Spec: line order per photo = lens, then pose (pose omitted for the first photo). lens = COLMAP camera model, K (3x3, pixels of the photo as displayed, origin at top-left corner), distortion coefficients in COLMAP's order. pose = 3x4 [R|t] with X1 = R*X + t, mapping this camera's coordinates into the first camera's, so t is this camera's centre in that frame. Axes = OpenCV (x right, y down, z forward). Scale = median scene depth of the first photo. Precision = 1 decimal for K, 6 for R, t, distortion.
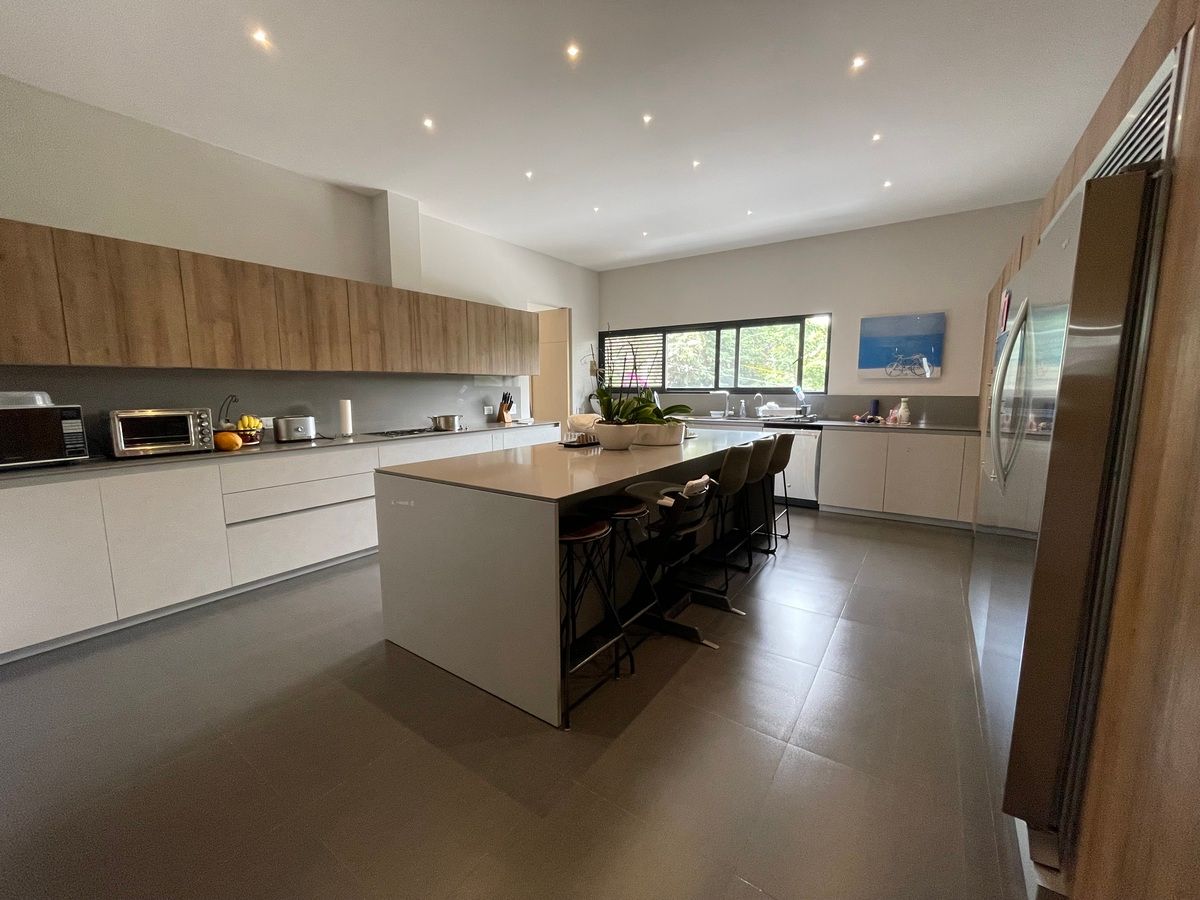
lens RADIAL K [[485.1, 0, 596.2], [0, 485.1, 450.5], [0, 0, 1]] dist [-0.000845, 0.000119]
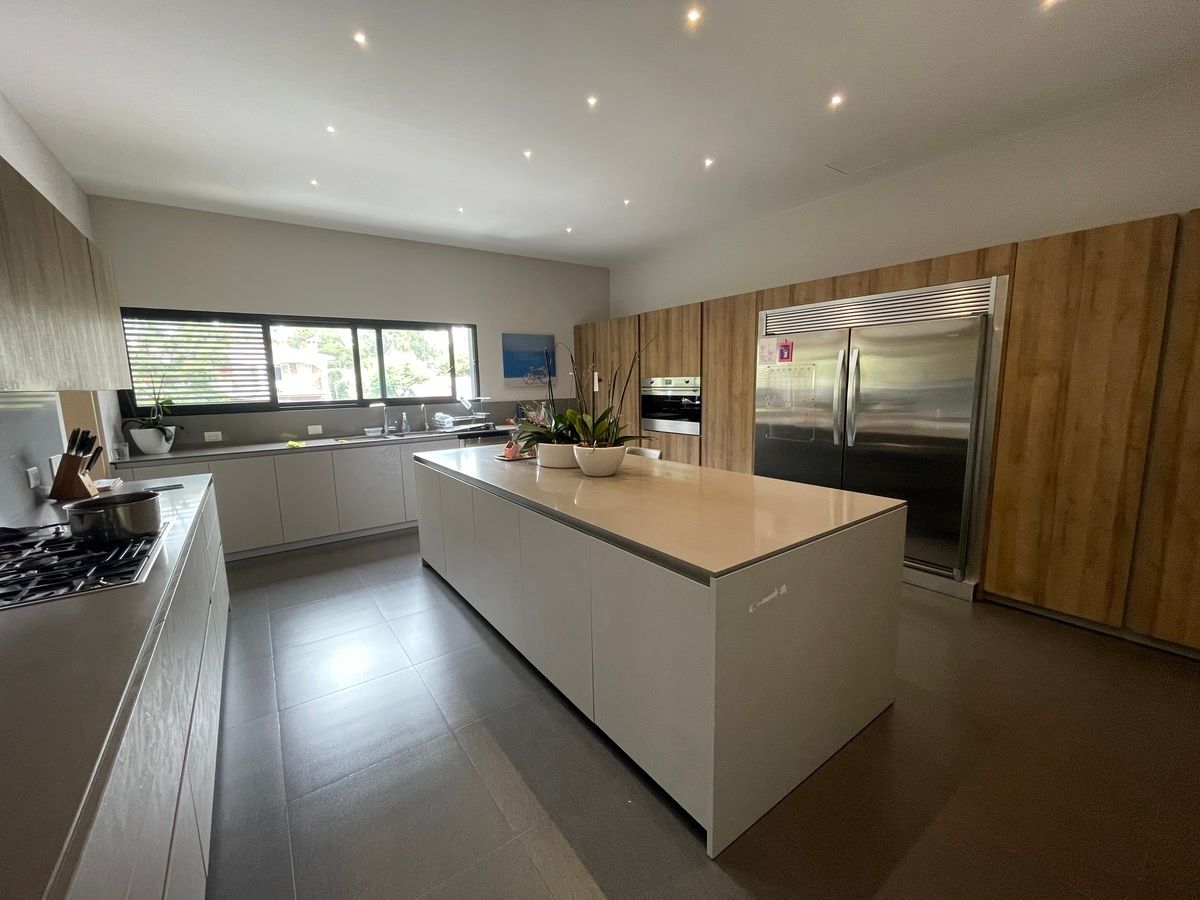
lens RADIAL K [[485.1, 0, 596.2], [0, 485.1, 450.5], [0, 0, 1]] dist [-0.000845, 0.000119]
pose [[0.330983, -0.139731, 0.933234, -0.438617], [0.141906, 0.985100, 0.097168, -0.076767], [-0.932905, 0.100271, 0.345880, 0.402014]]
